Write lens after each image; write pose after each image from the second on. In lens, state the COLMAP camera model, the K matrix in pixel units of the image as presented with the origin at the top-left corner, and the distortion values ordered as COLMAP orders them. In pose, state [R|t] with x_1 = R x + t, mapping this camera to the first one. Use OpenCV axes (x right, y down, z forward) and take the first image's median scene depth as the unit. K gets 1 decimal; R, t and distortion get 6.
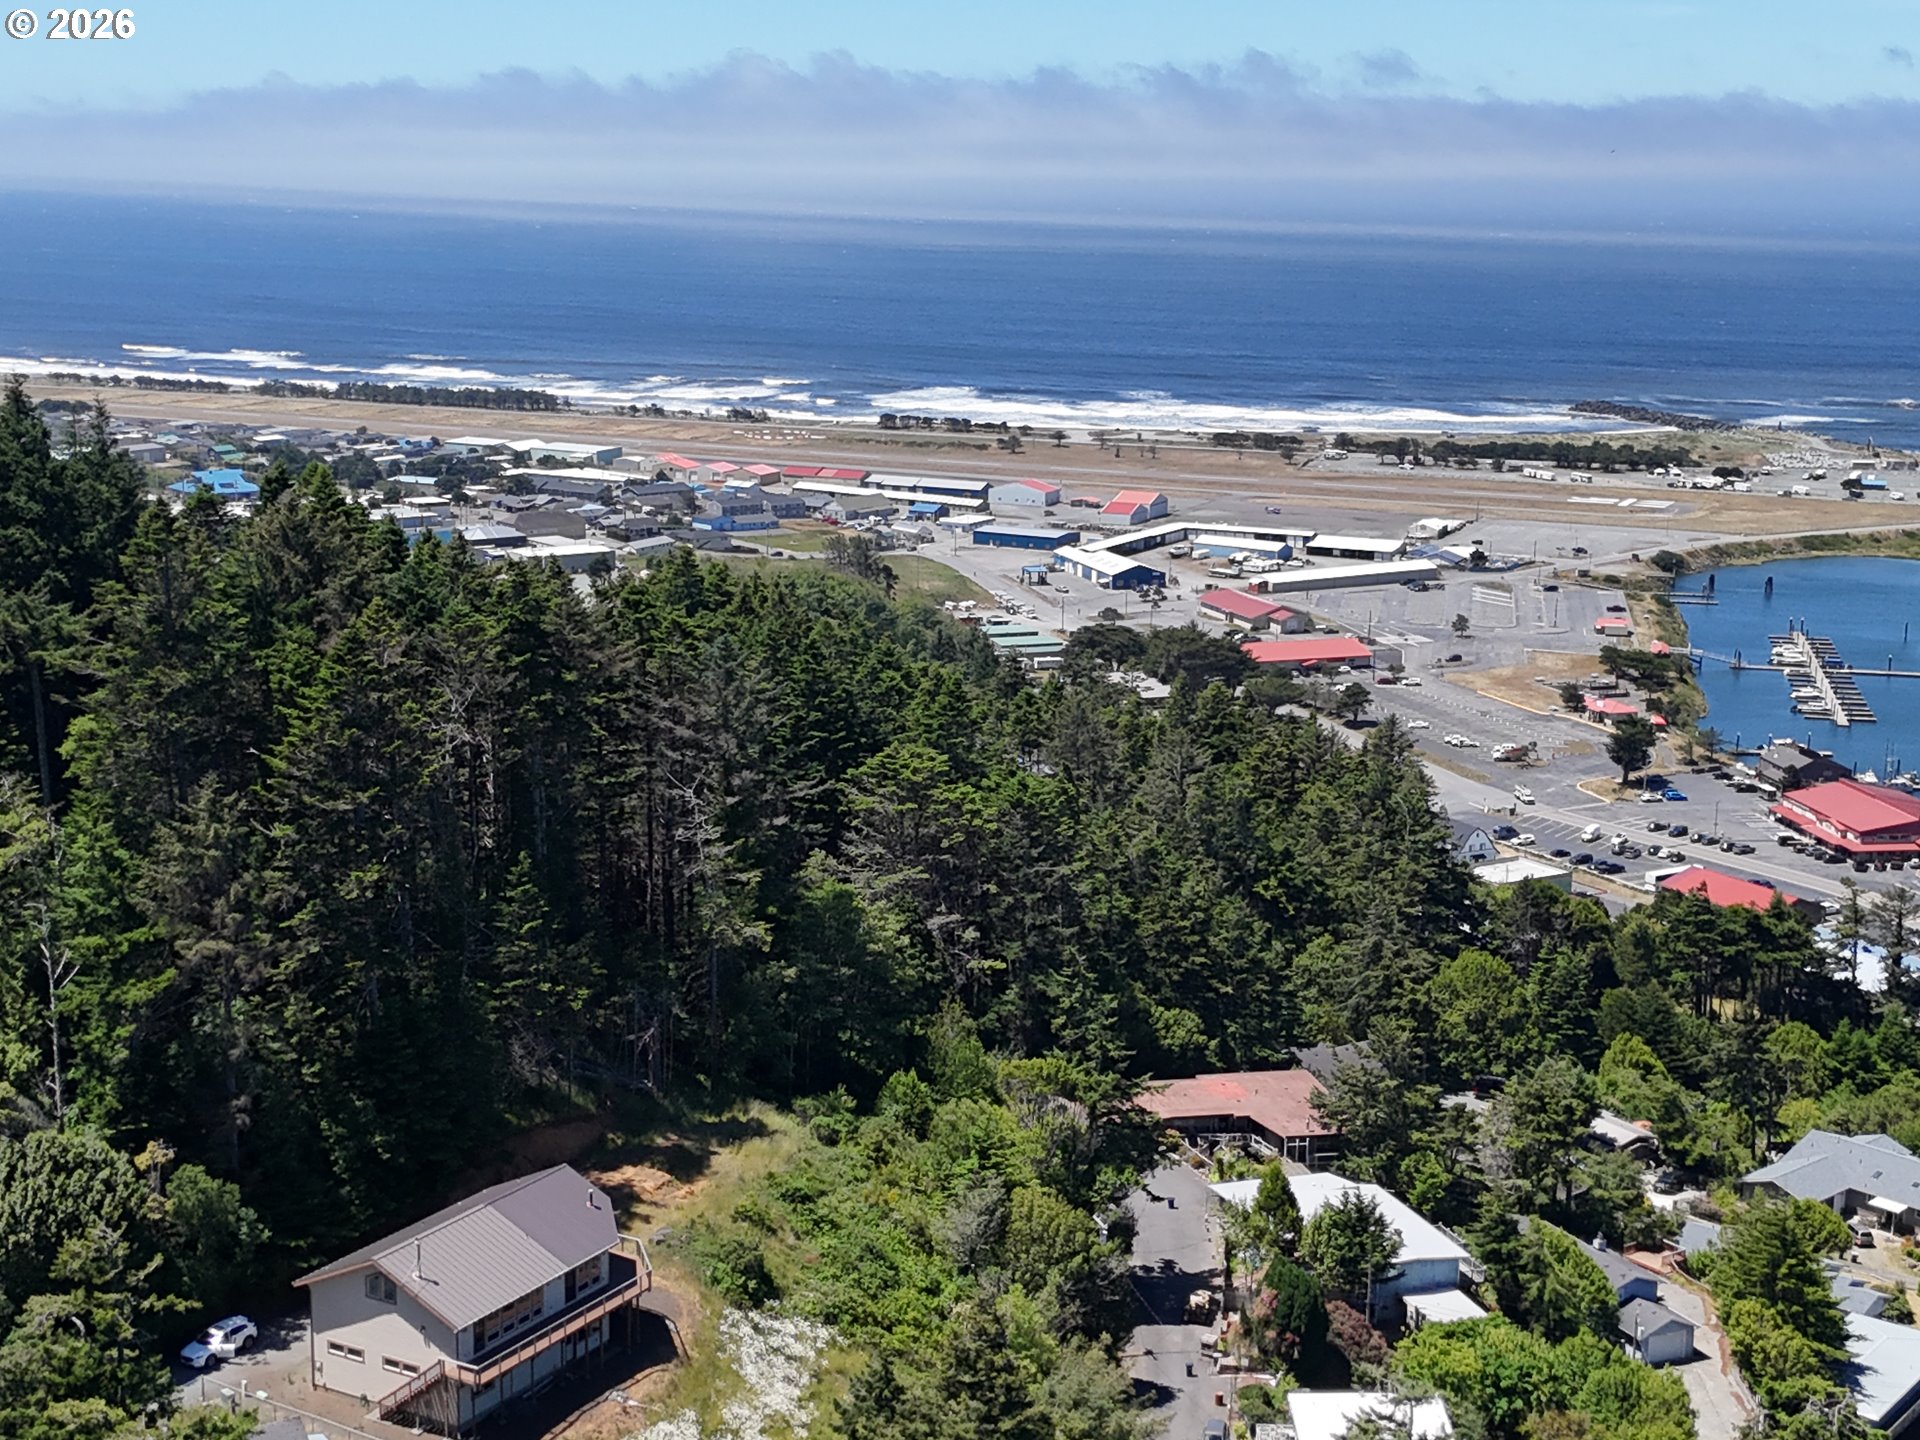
lens RADIAL K [[2829.1, 0, 960.0], [0, 2829.1, 720.0], [0, 0, 1]] dist [0.251225, -0.962700]
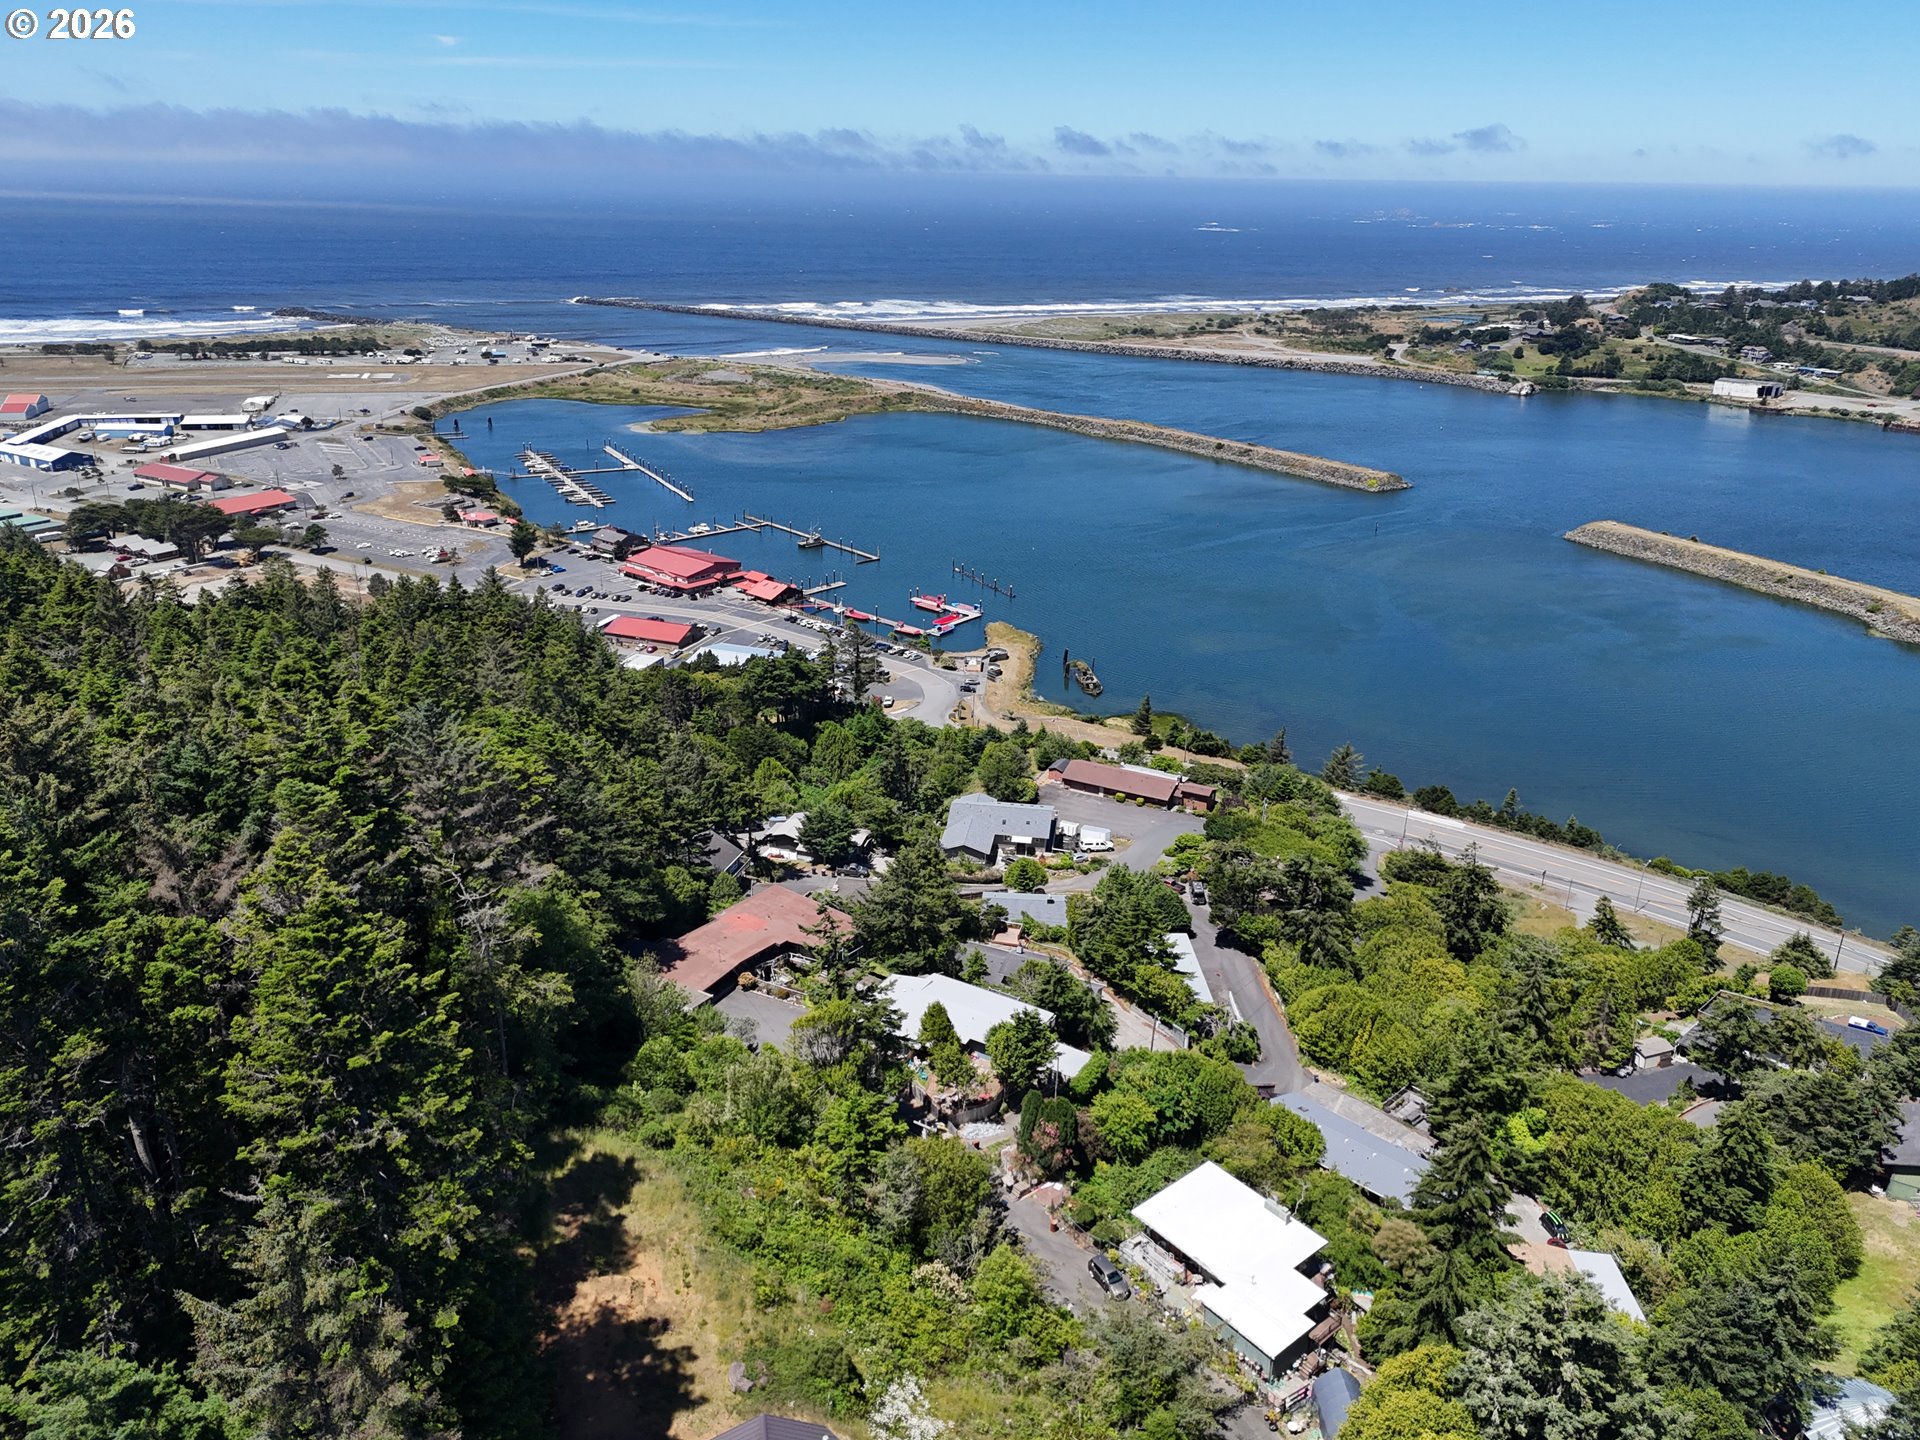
lens RADIAL K [[1440.9, 0, 990.6], [0, 1440.9, 710.9], [0, 0, 1]] dist [0.082871, -0.075604]
pose [[0.757277, -0.225176, 0.613047, -0.095610], [0.117889, 0.970393, 0.210807, -0.042270], [-0.642365, -0.087368, 0.761402, 0.194330]]
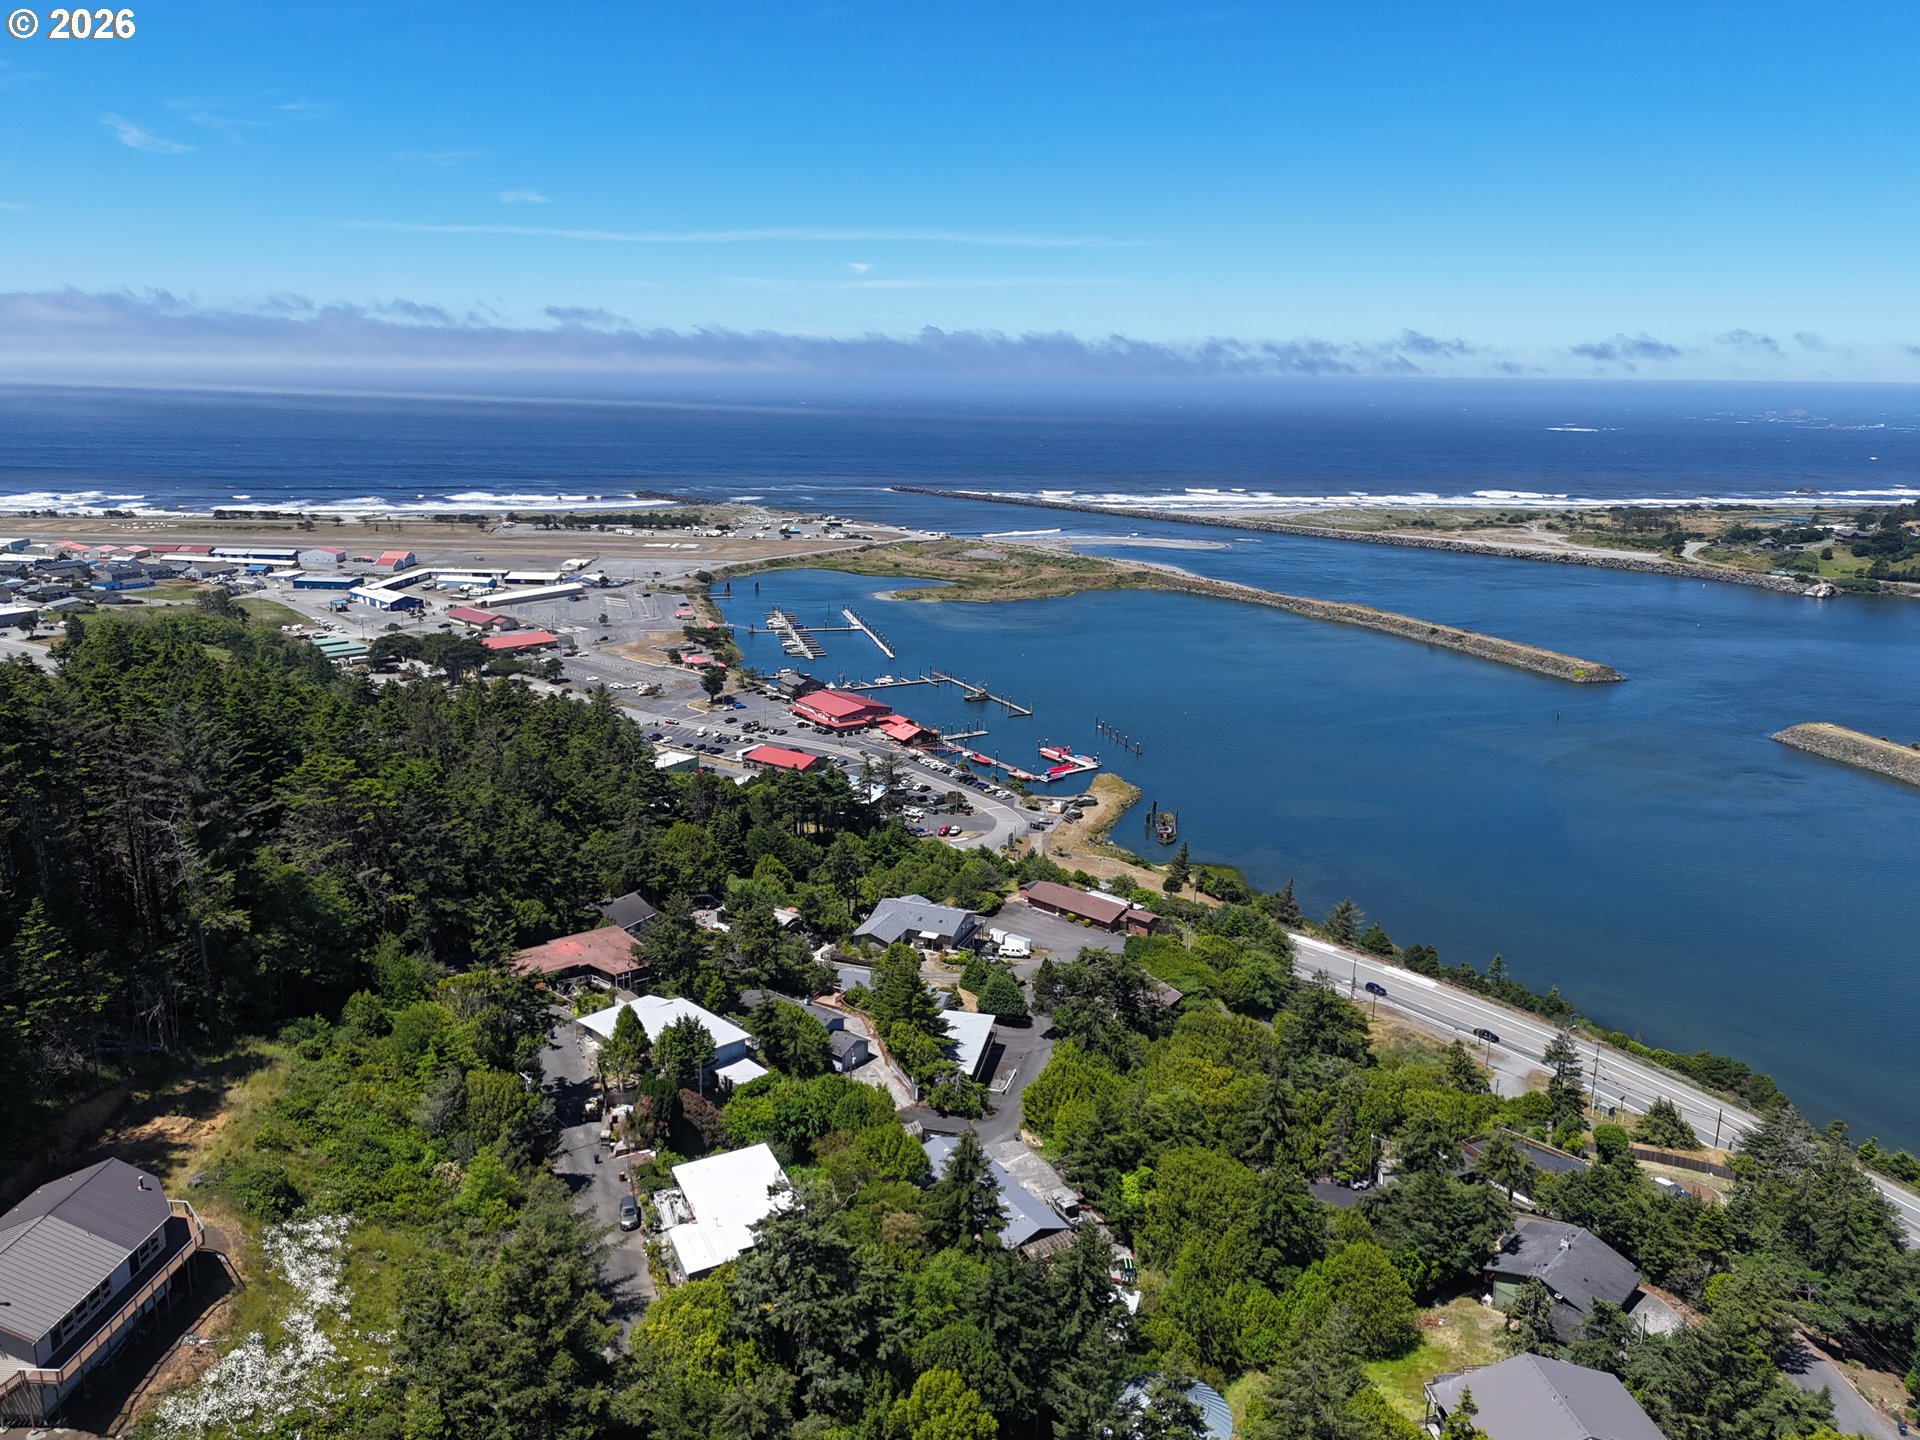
lens RADIAL K [[1440.9, 0, 990.6], [0, 1440.9, 710.9], [0, 0, 1]] dist [0.082871, -0.075604]
pose [[0.894149, -0.099999, 0.436460, -0.017117], [0.081541, 0.994809, 0.060876, -0.014746], [-0.440282, -0.018843, 0.897662, 0.076875]]
